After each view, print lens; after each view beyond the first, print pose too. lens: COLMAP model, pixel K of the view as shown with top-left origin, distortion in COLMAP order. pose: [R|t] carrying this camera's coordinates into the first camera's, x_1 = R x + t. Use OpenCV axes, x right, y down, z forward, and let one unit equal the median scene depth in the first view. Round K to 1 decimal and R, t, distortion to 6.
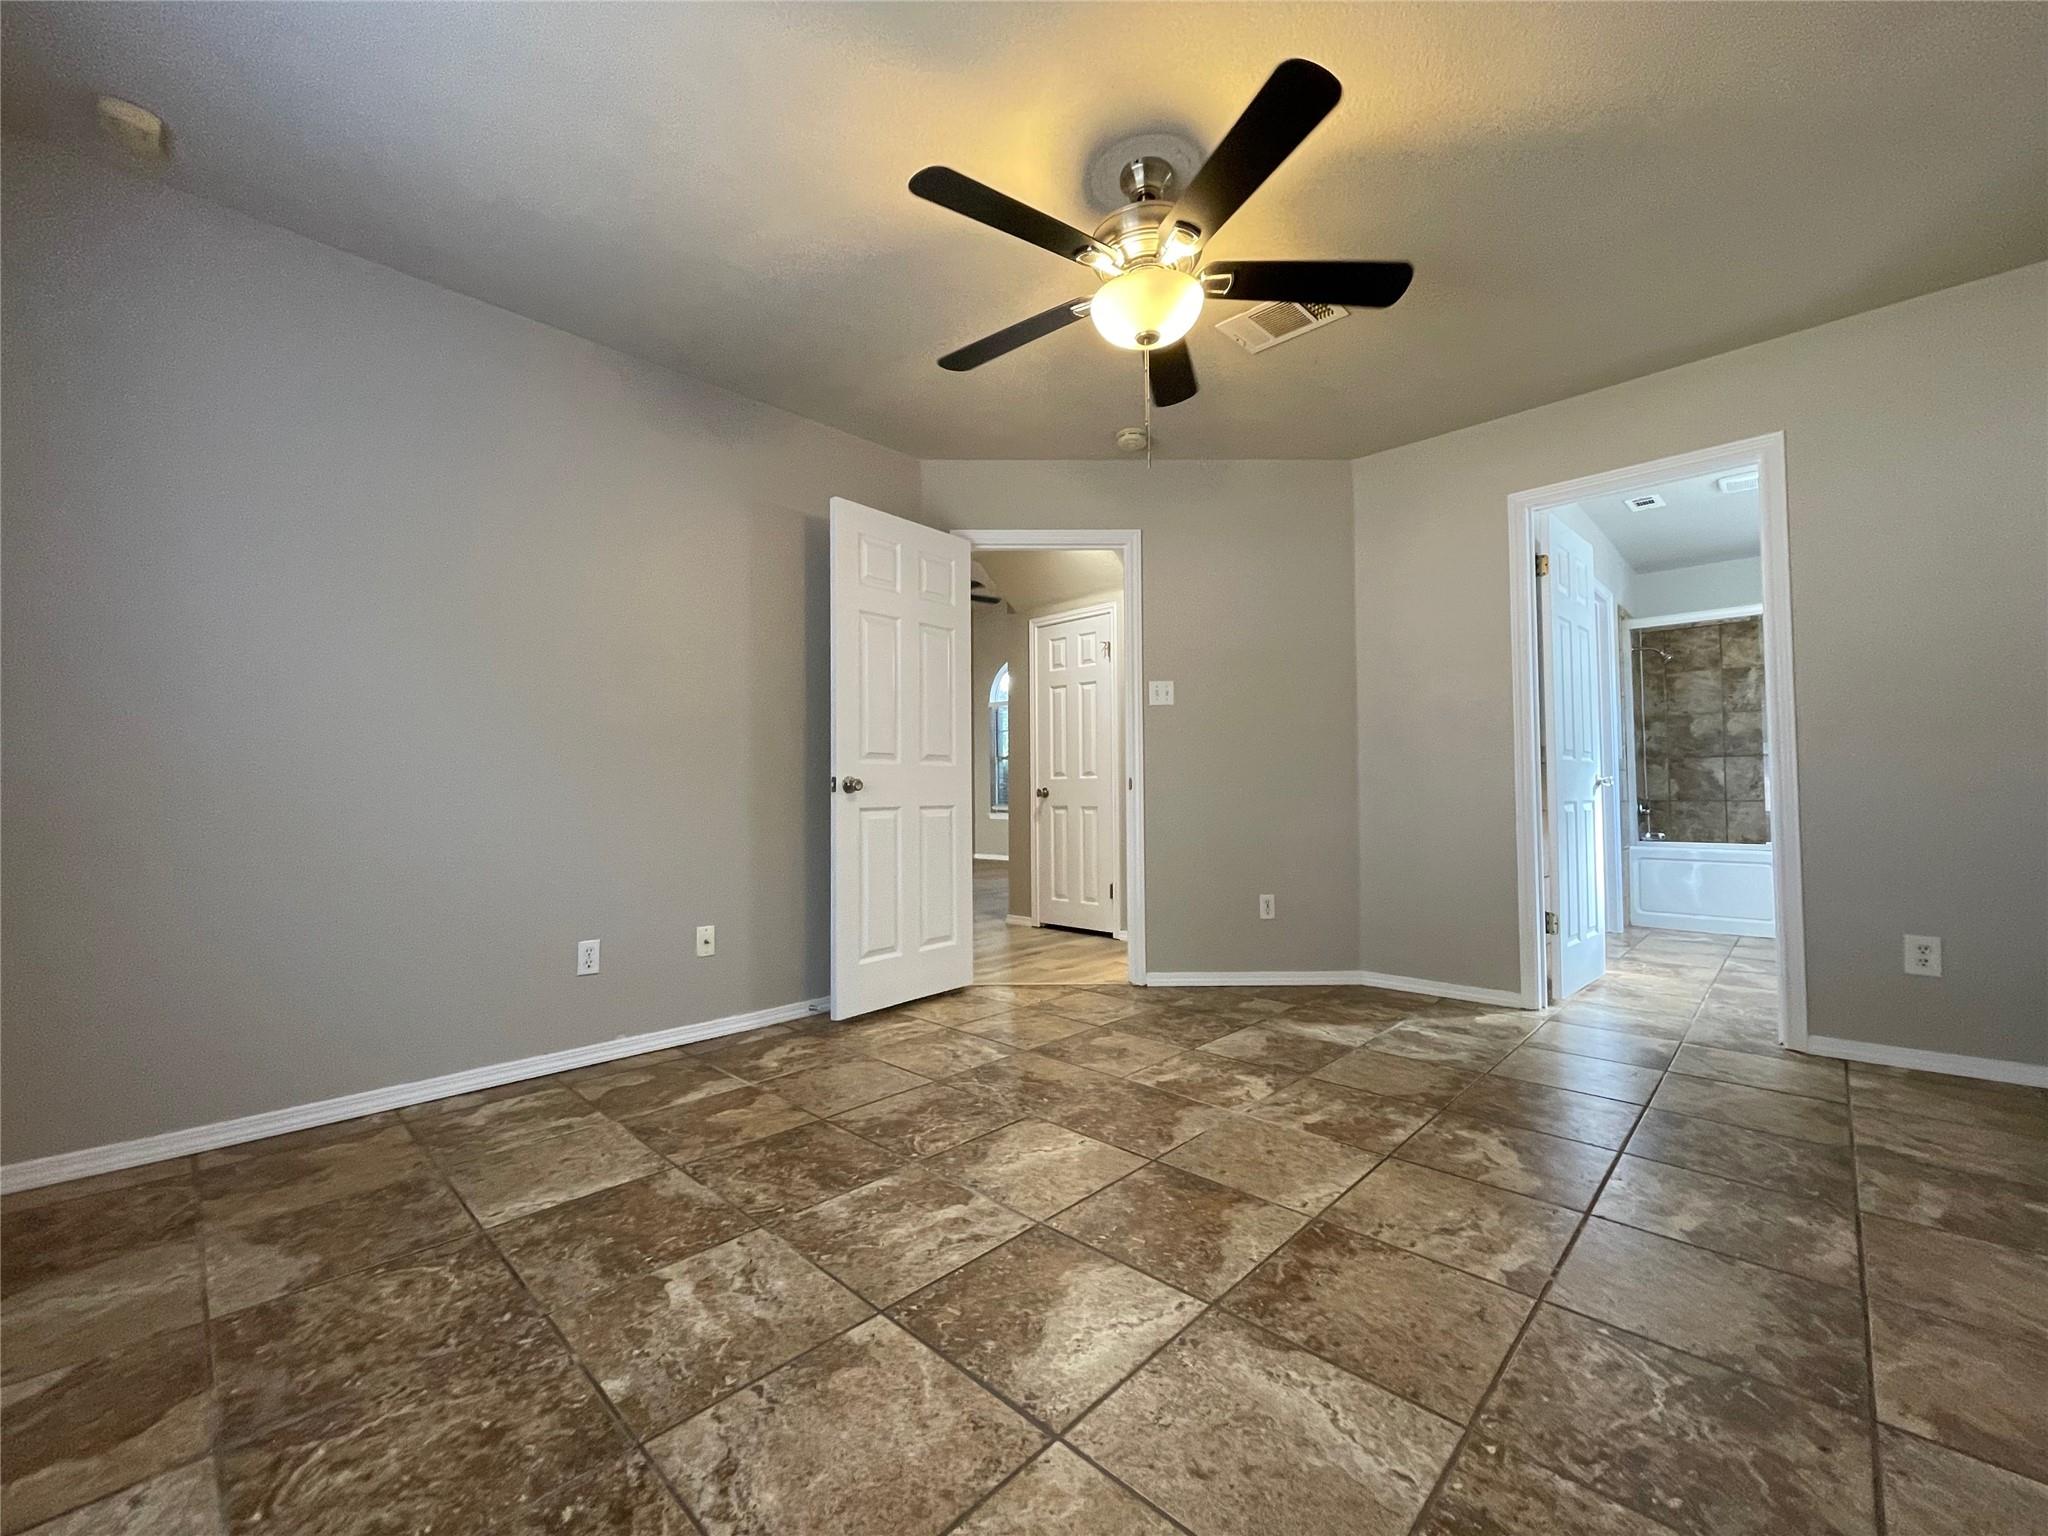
lens RADIAL K [[830.3, 0, 1016.4], [0, 830.3, 757.5], [0, 0, 1]] dist [-0.002516, 0.000834]
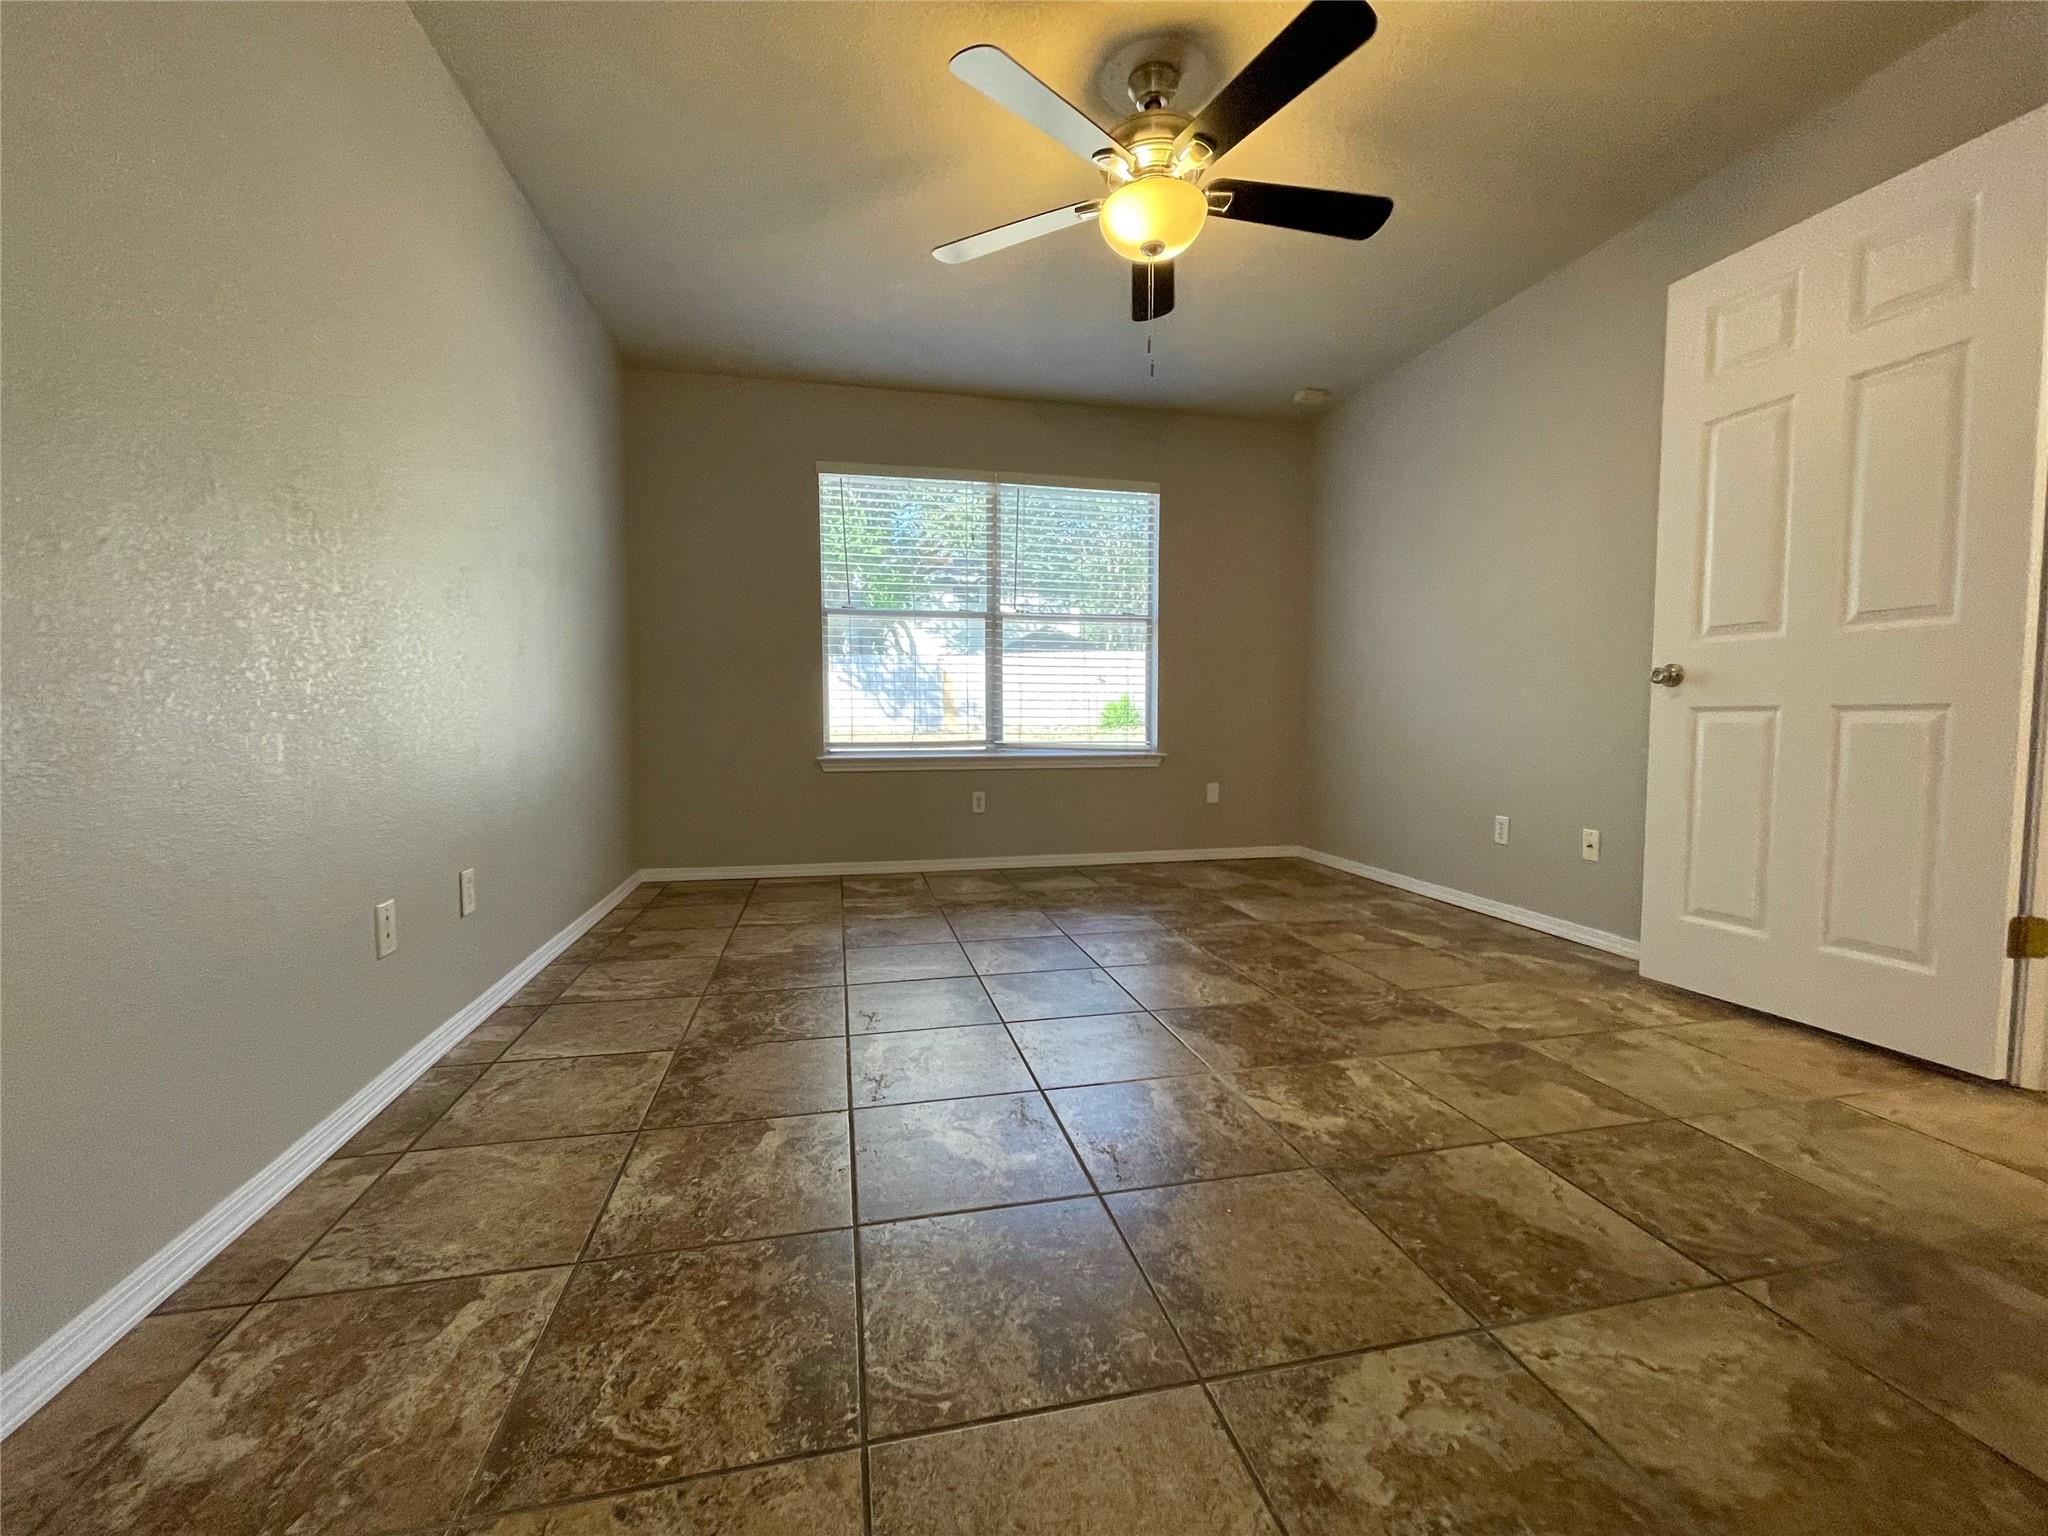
lens RADIAL K [[830.3, 0, 1020.2], [0, 830.3, 777.3], [0, 0, 1]] dist [-0.002516, 0.000834]
pose [[-0.547284, 0.067511, -0.834220, 0.949260], [0.039965, 0.997712, 0.054523, 0.077007], [0.835993, -0.003500, -0.548730, 1.181054]]
